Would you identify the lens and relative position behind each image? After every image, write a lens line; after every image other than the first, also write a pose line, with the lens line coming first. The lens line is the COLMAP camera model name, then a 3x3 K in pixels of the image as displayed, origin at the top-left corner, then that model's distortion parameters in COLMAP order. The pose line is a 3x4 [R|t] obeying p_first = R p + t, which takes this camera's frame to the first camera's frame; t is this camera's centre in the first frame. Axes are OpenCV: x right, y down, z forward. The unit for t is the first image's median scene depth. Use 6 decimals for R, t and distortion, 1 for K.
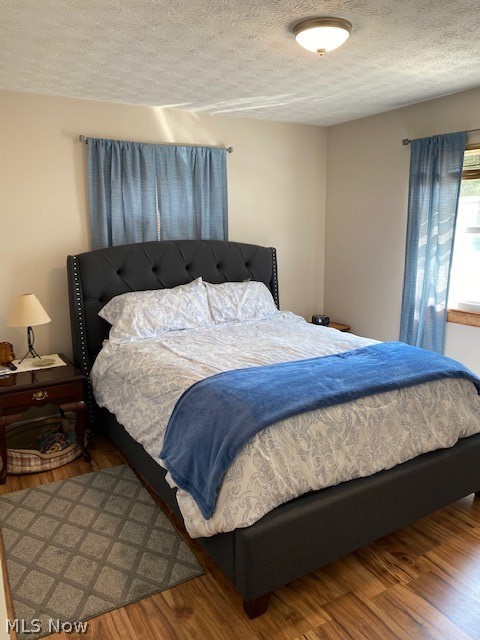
lens RADIAL K [[492.6, 0, 233.2], [0, 492.6, 325.6], [0, 0, 1]] dist [0.030160, -0.029805]
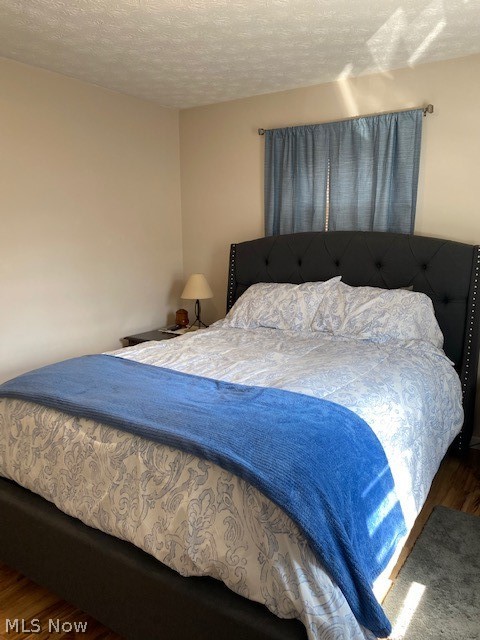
lens RADIAL K [[492.6, 0, 234.1], [0, 492.6, 313.7], [0, 0, 1]] dist [0.030160, -0.029805]
pose [[0.422031, 0.165223, -0.891398, 0.611929], [-0.186465, 0.978050, 0.093002, -0.081168], [0.887198, 0.126965, 0.443576, 0.491421]]
